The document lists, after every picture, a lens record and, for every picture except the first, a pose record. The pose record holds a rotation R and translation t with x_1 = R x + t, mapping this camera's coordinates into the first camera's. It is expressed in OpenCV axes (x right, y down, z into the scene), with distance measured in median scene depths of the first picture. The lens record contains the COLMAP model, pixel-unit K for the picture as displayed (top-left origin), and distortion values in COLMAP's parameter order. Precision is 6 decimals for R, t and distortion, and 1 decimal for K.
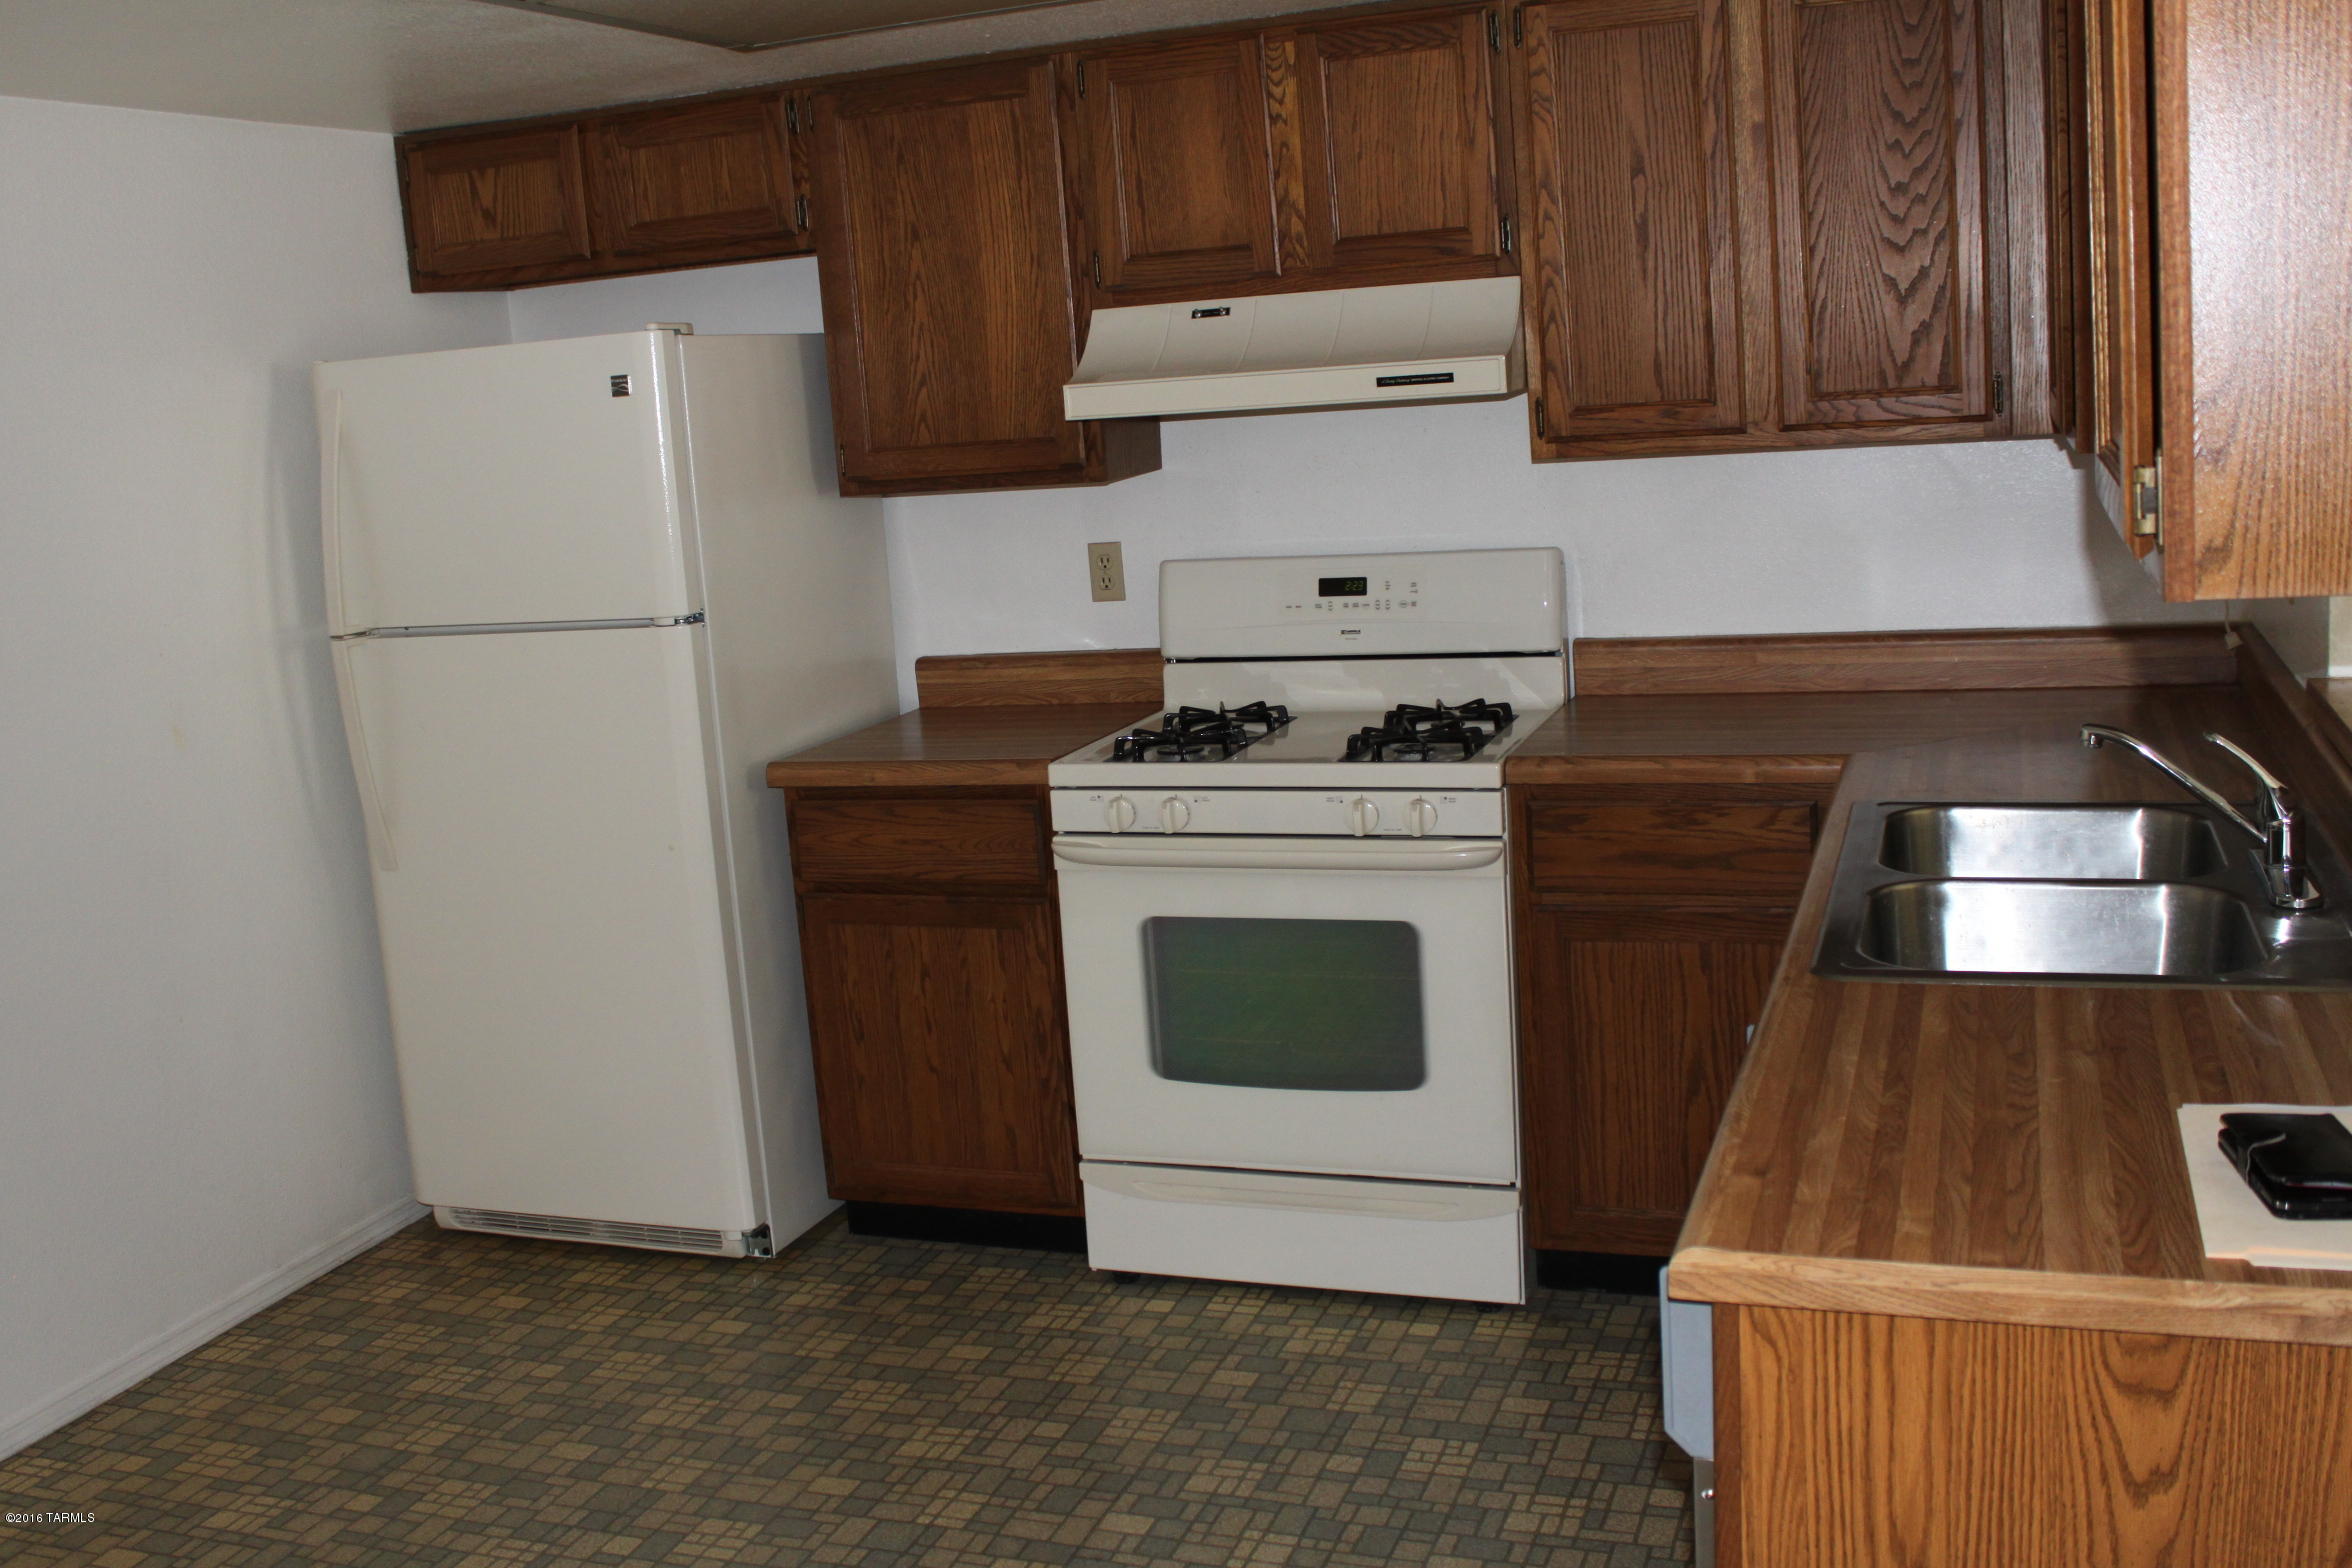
lens RADIAL K [[2247.9, 0, 1223.1], [0, 2247.9, 773.2], [0, 0, 1]] dist [-0.156416, 0.149027]
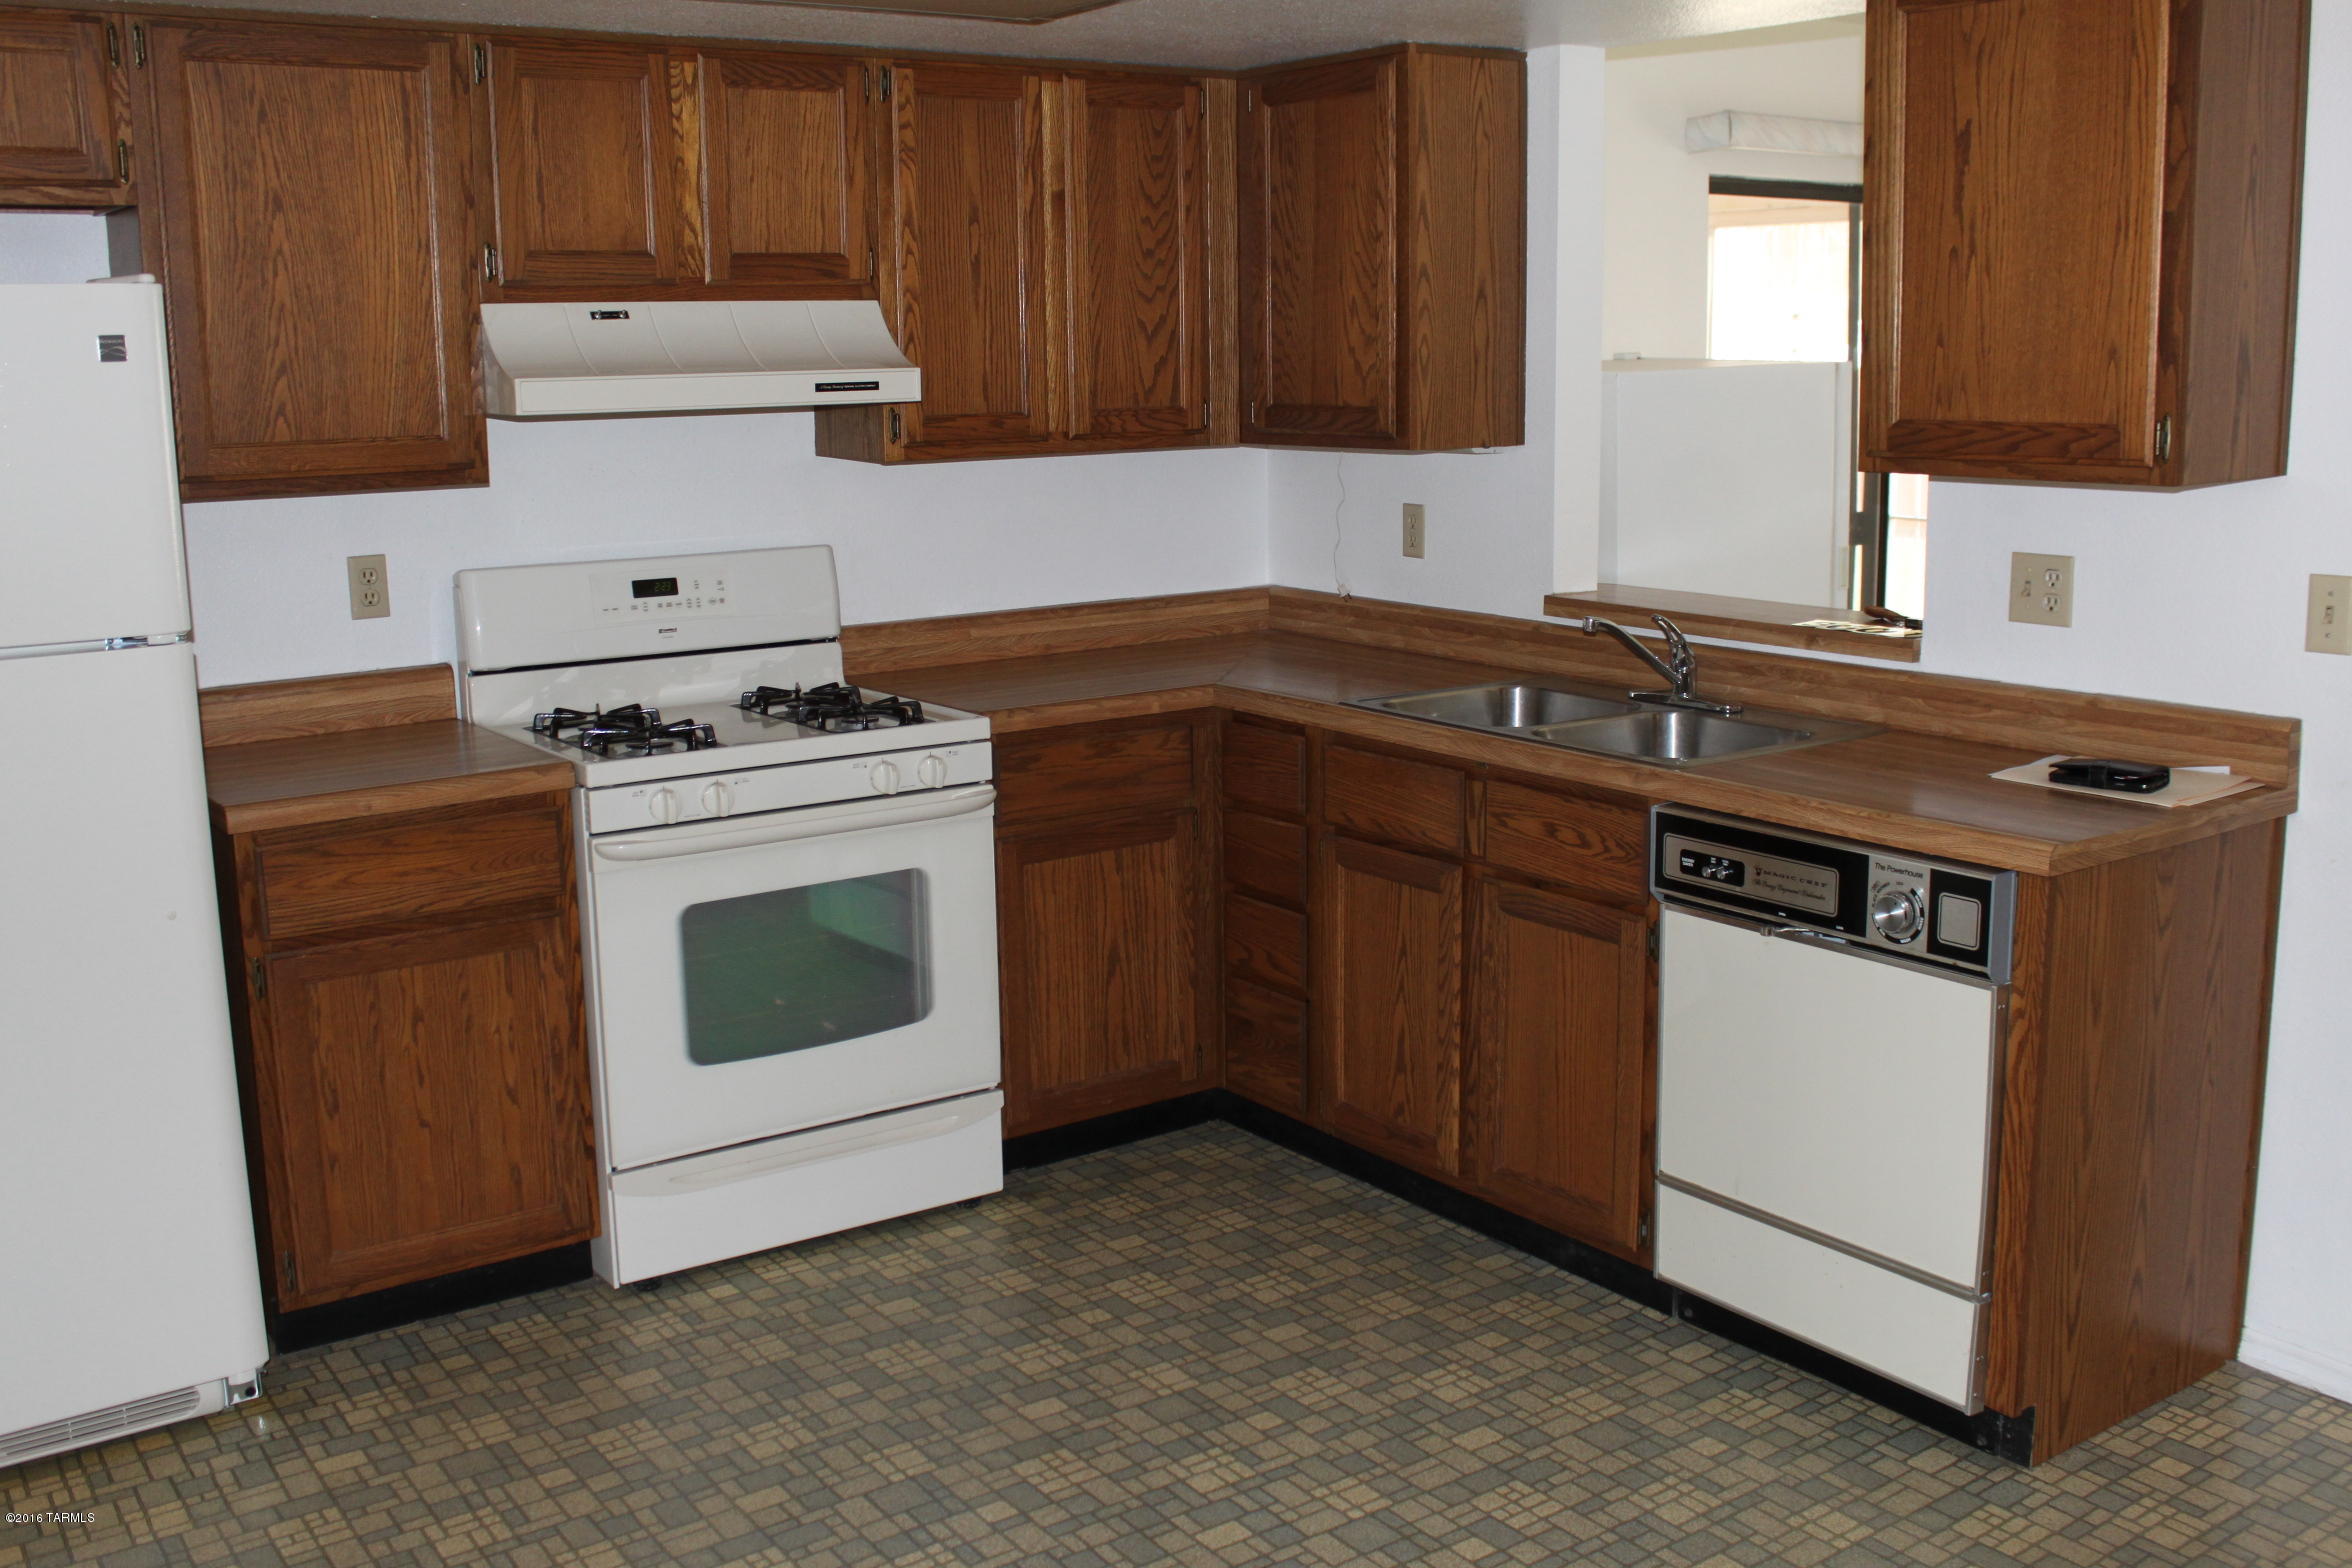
lens RADIAL K [[2247.9, 0, 1223.1], [0, 2247.9, 773.2], [0, 0, 1]] dist [-0.156416, 0.149027]
pose [[0.549906, -0.090635, 0.830294, -0.714070], [0.124847, 0.991846, 0.025583, 0.009172], [-0.825843, 0.089591, 0.556738, 0.234115]]
